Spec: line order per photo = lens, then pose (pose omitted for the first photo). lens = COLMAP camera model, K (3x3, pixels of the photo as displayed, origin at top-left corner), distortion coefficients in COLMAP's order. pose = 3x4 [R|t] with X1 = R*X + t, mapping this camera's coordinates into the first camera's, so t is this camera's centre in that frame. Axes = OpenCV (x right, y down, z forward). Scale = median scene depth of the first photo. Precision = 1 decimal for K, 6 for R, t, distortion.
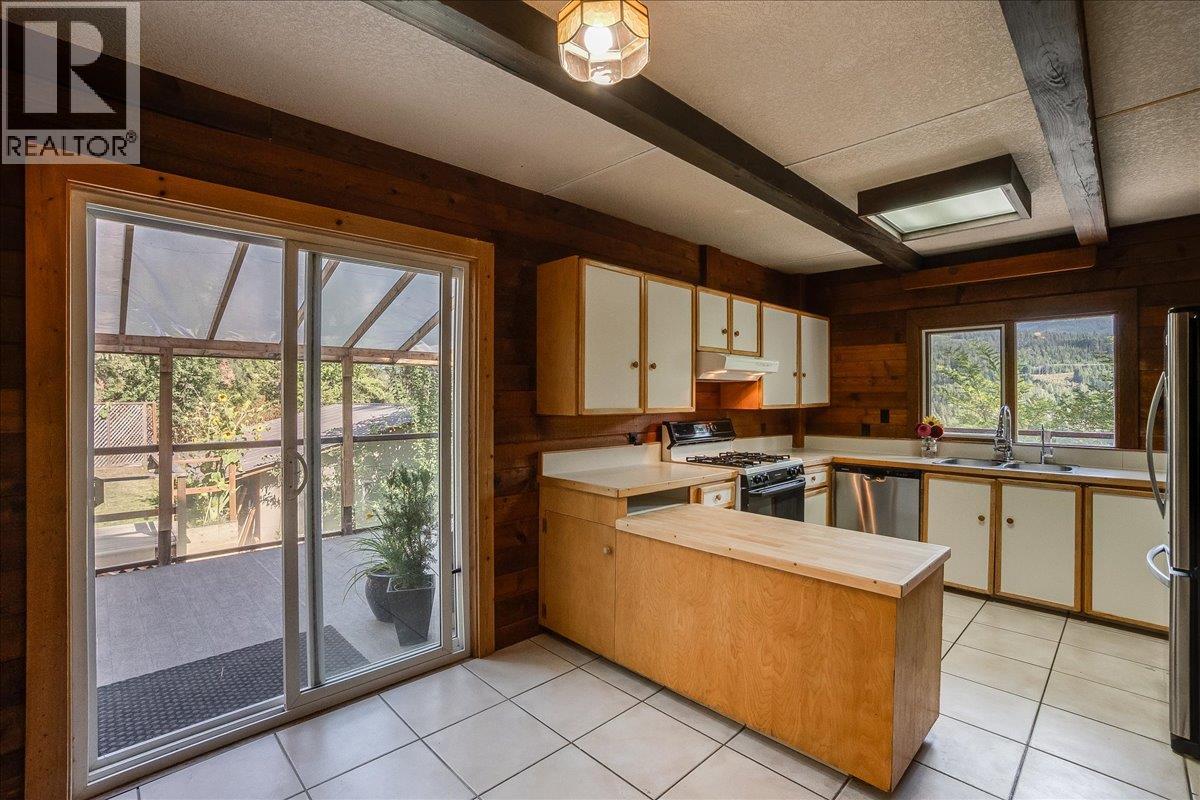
lens RADIAL K [[529.2, 0, 592.4], [0, 529.2, 396.5], [0, 0, 1]] dist [-0.066367, 0.024552]
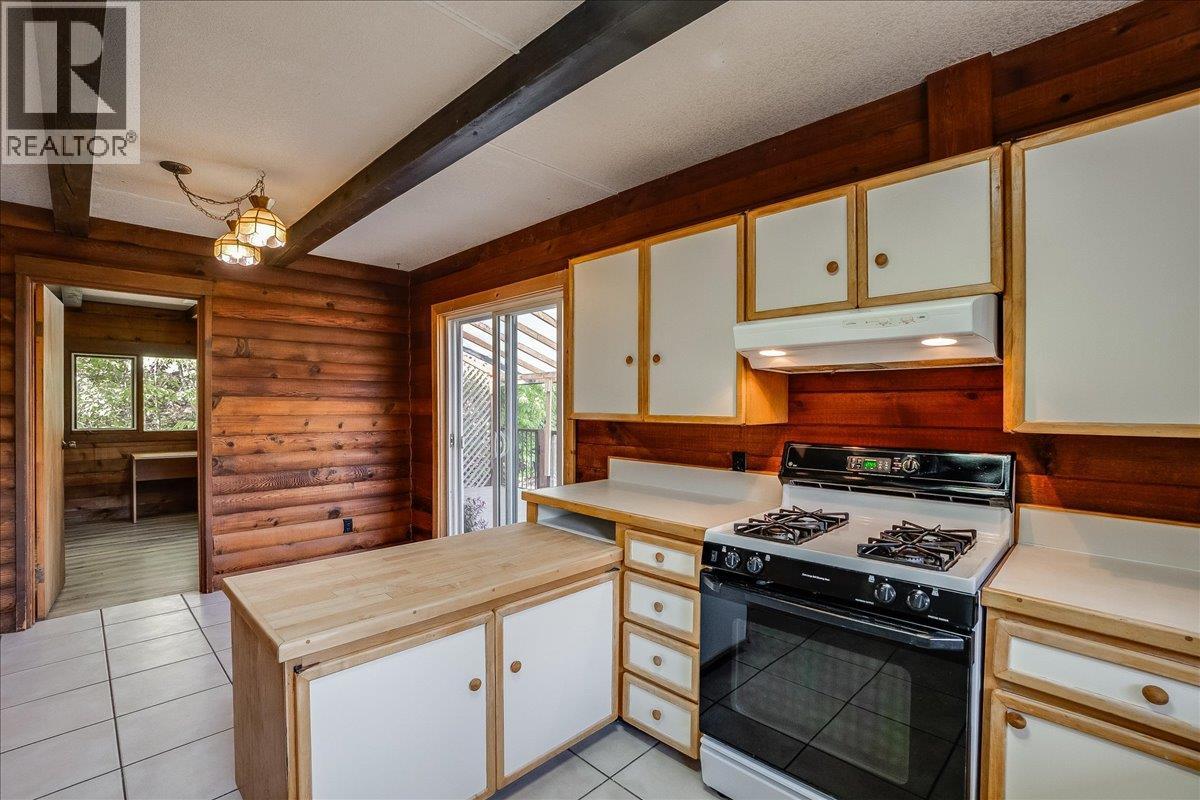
lens RADIAL K [[537.0, 0, 589.7], [0, 537.0, 408.3], [0, 0, 1]] dist [-0.067012, 0.023043]
pose [[0.027481, 0.007969, -0.999591, 0.679233], [-0.002883, 0.999965, 0.007893, 0.005505], [0.999618, 0.002665, 0.027503, 0.694043]]
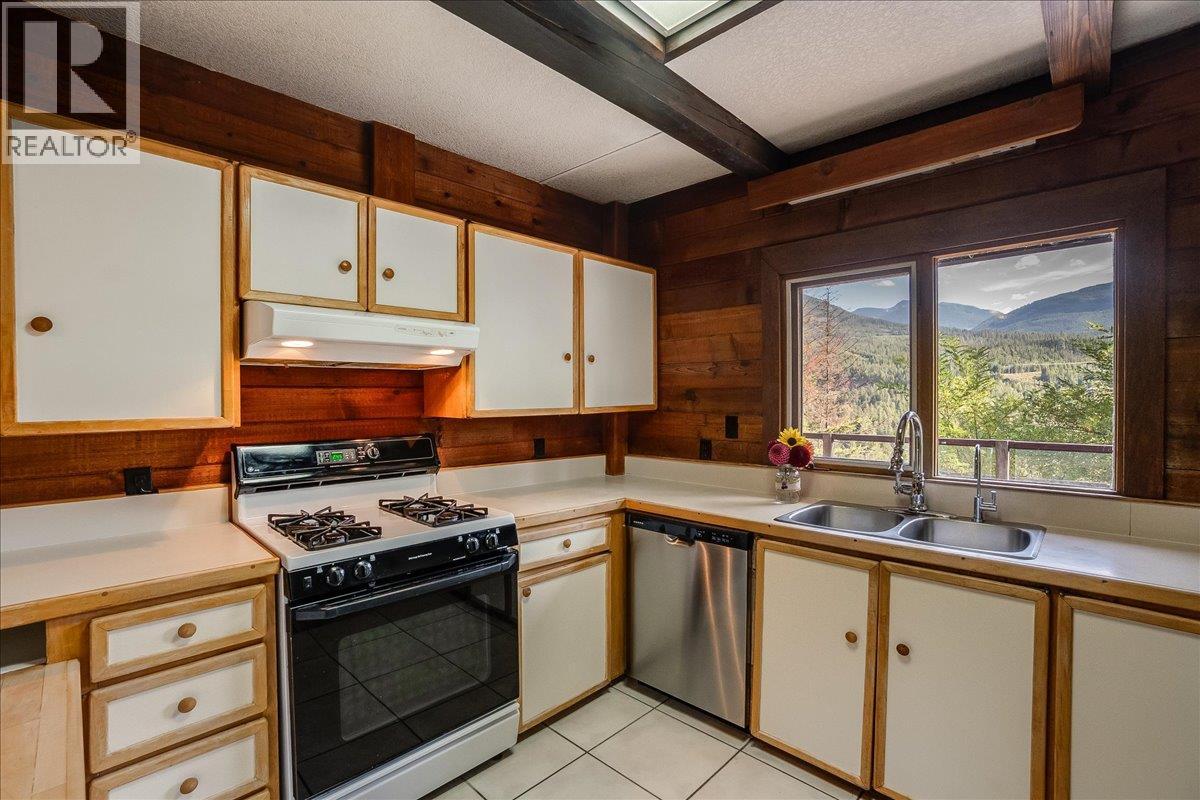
lens RADIAL K [[529.1, 0, 591.3], [0, 529.1, 403.0], [0, 0, 1]] dist [-0.060921, 0.022273]
pose [[0.999332, -0.003516, 0.036384, 0.429262], [0.003051, 0.999913, 0.012843, 0.002099], [-0.036426, -0.012723, 0.999255, 0.447929]]
